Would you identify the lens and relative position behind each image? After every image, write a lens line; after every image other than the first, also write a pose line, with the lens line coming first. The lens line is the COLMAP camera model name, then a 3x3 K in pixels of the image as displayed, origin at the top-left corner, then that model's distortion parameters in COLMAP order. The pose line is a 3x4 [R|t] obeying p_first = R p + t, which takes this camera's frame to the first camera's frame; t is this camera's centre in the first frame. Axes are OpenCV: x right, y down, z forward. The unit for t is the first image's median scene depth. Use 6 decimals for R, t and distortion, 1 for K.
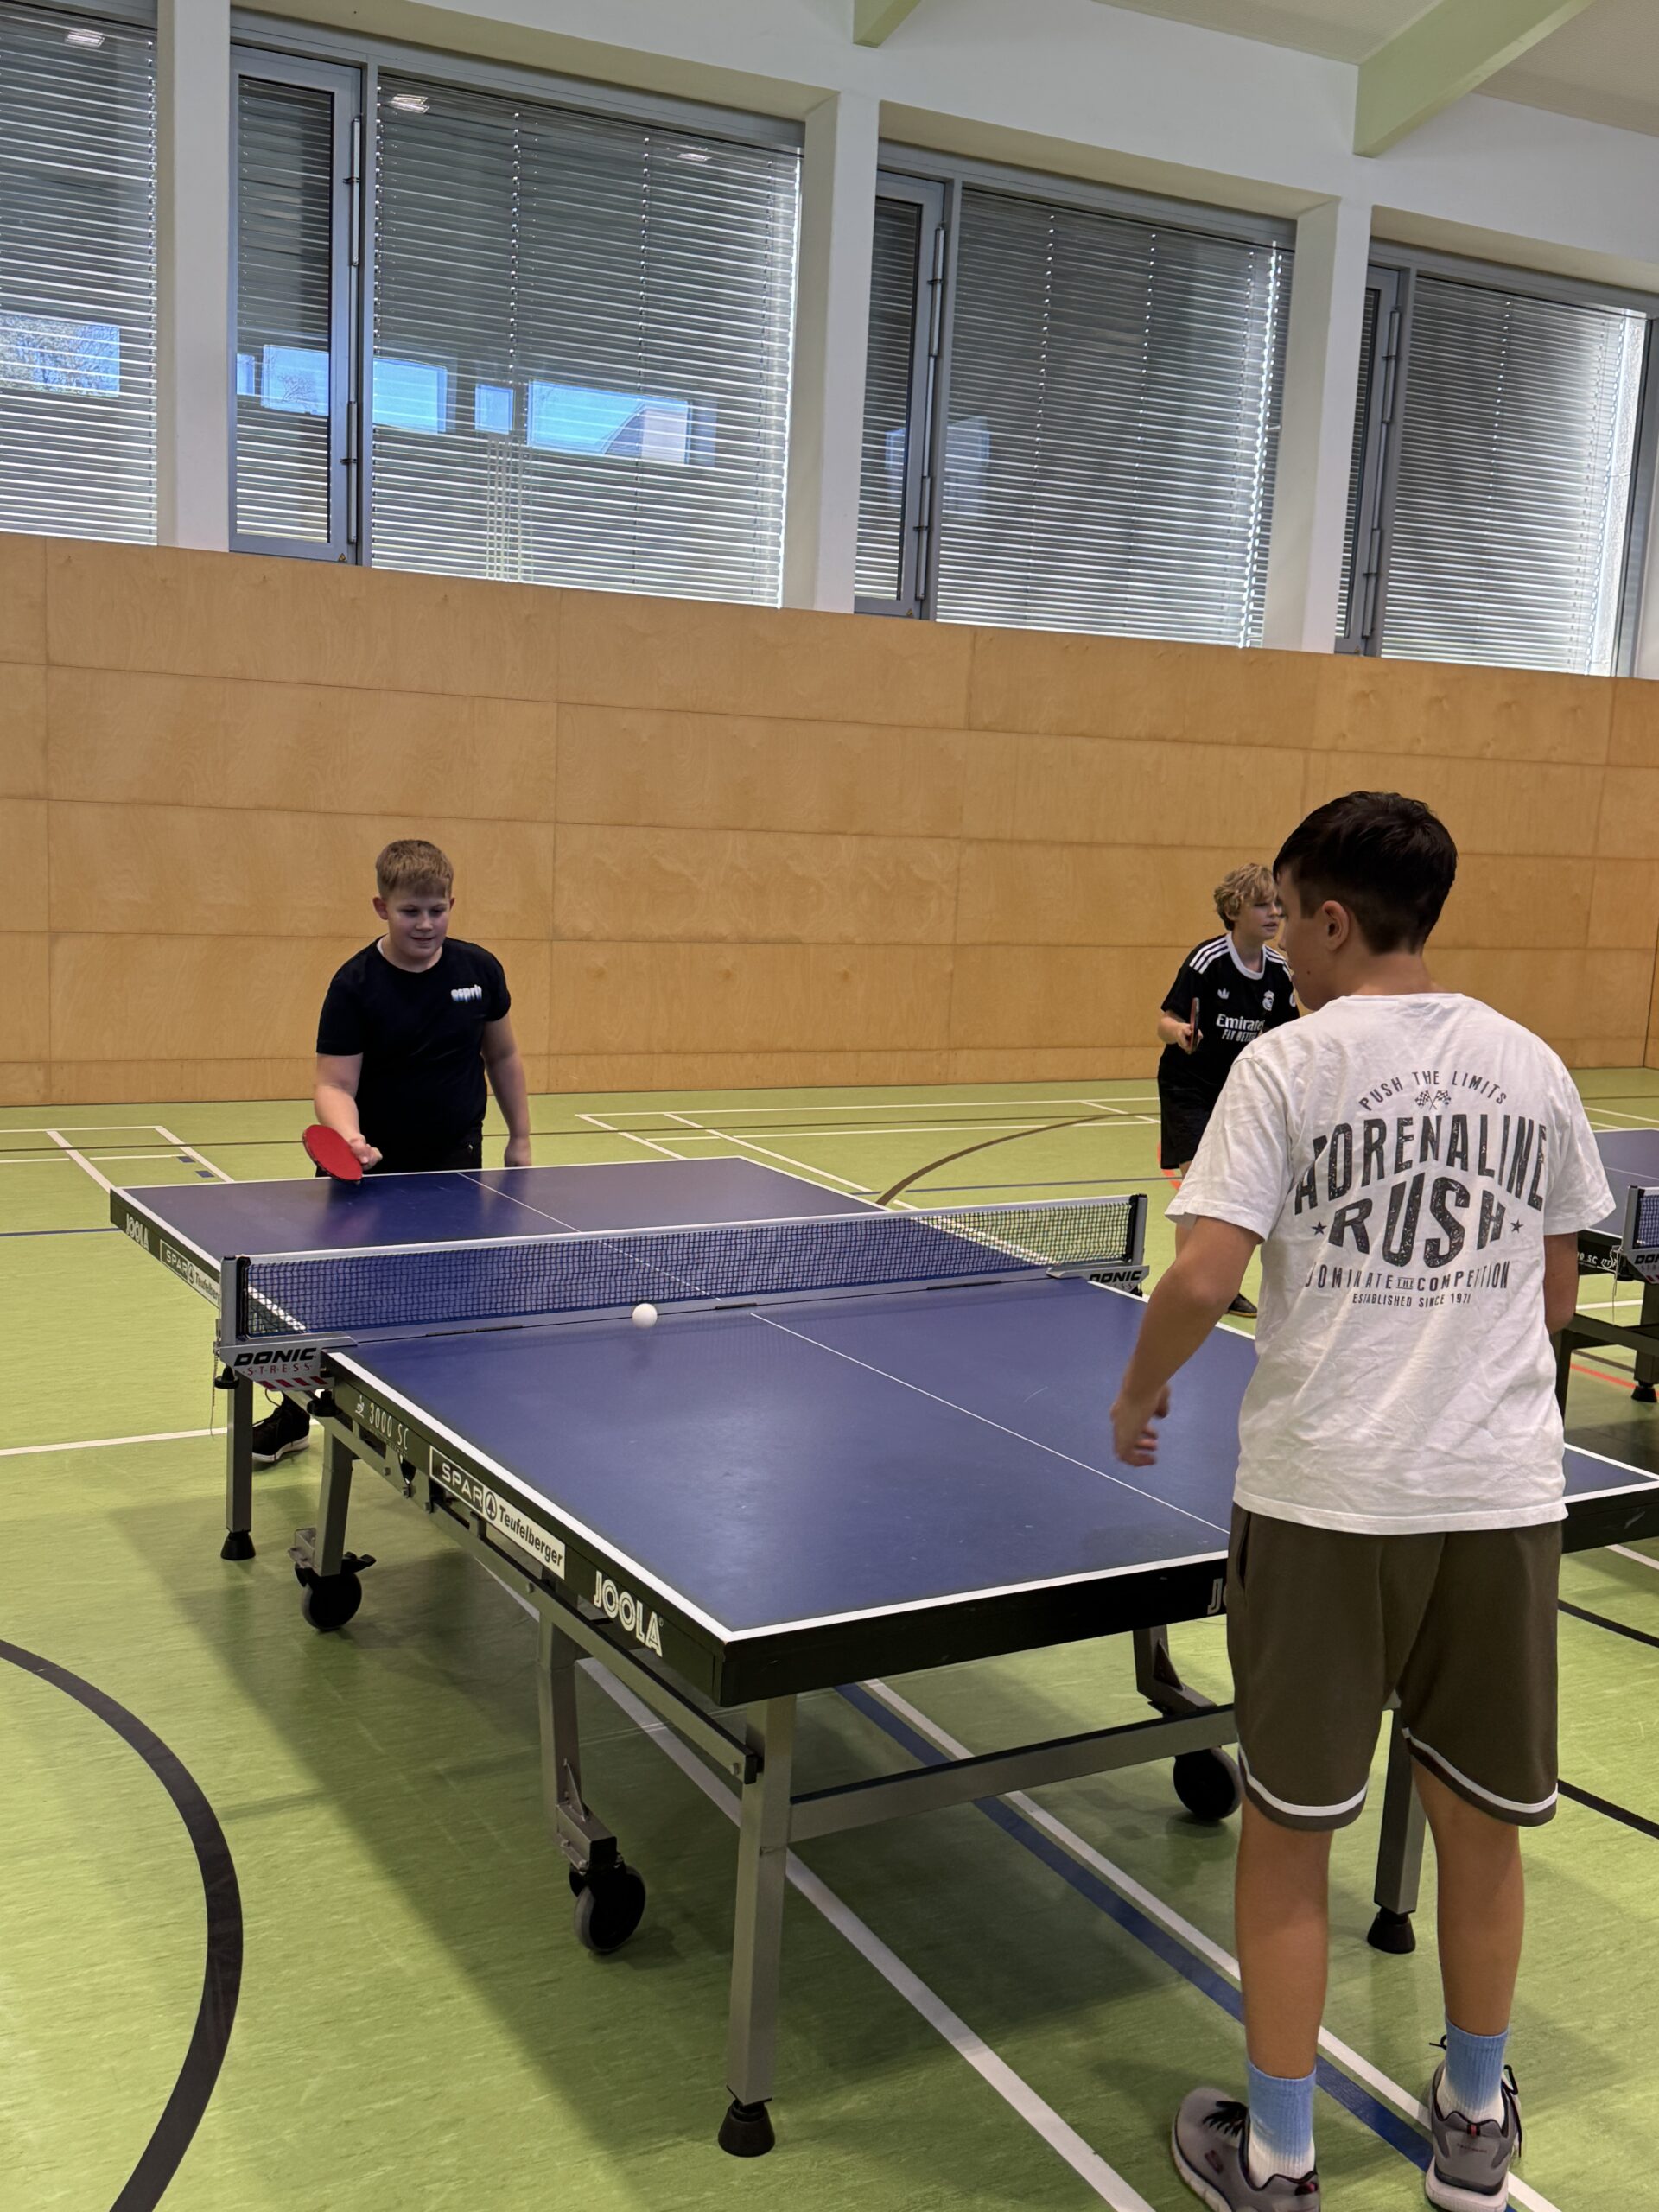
lens RADIAL K [[2425.4, 0, 829.5], [0, 2425.4, 1106.0], [0, 0, 1]] dist [0.218381, -0.535276]
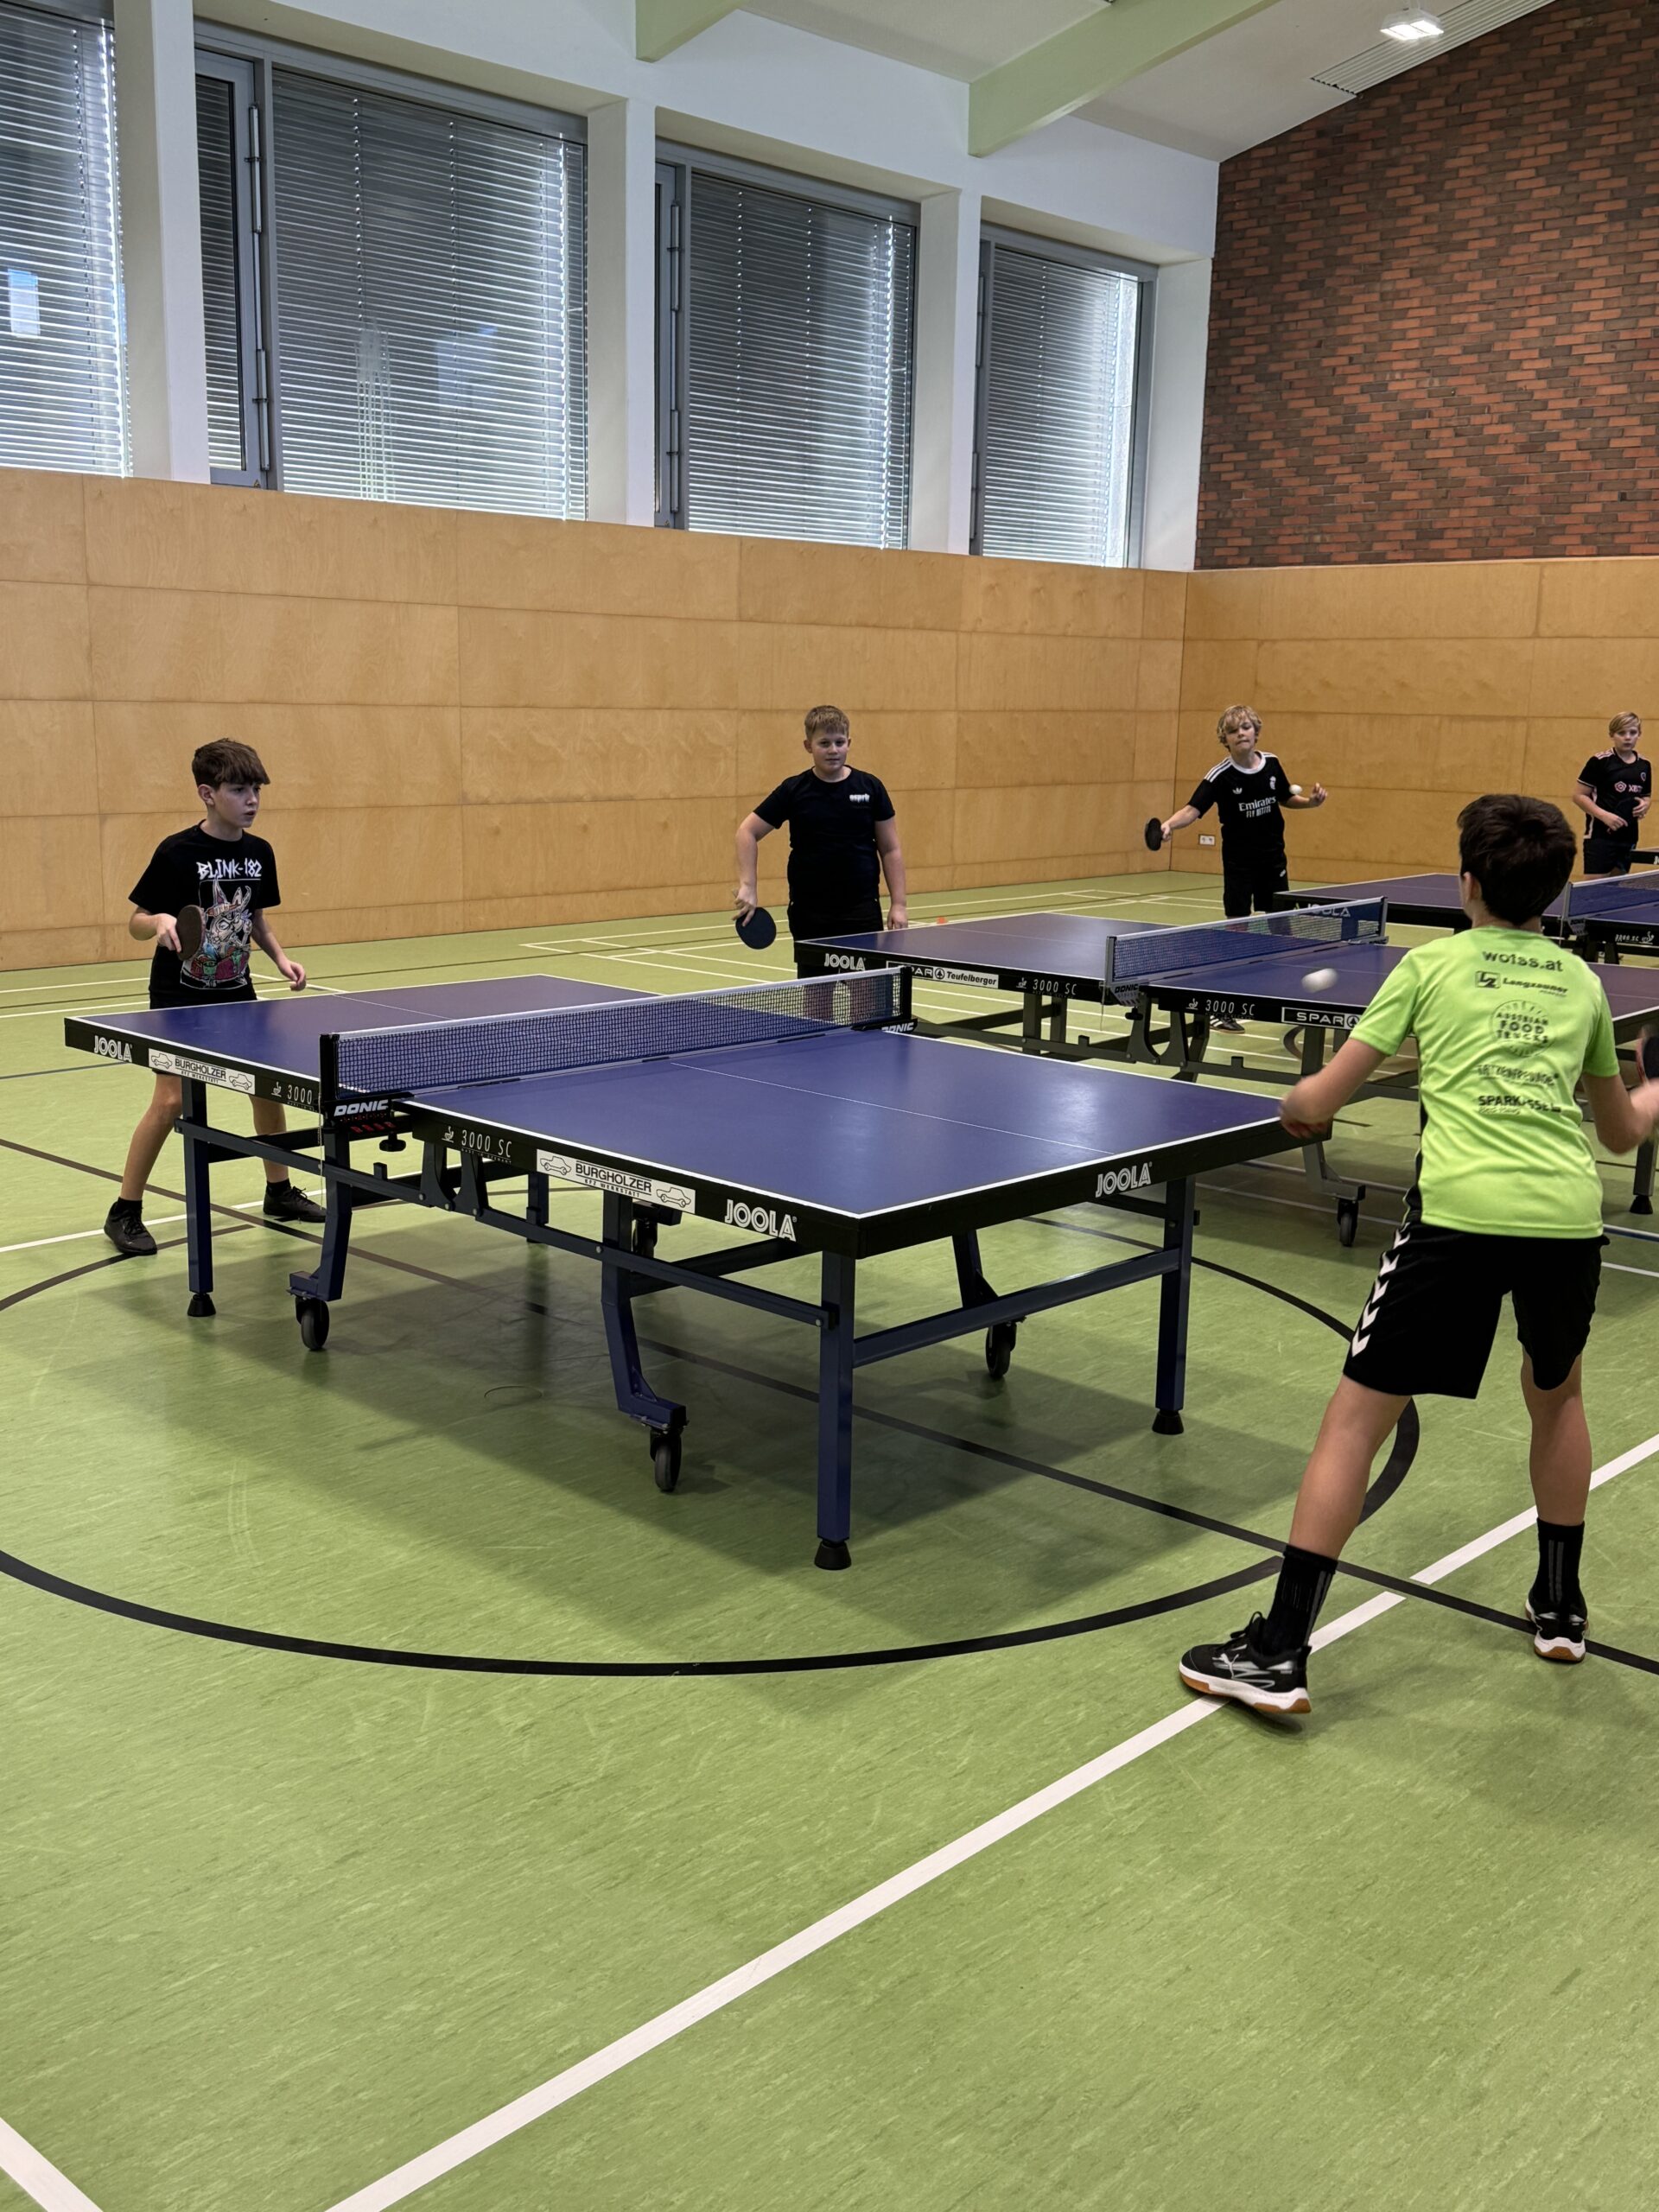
lens RADIAL K [[2425.4, 0, 829.5], [0, 2425.4, 1106.0], [0, 0, 1]] dist [0.218381, -0.535276]
pose [[0.938786, -0.086221, 0.333537, -0.318469], [0.067224, 0.995411, 0.068108, 0.009185], [-0.337879, -0.041517, 0.940274, -0.185029]]
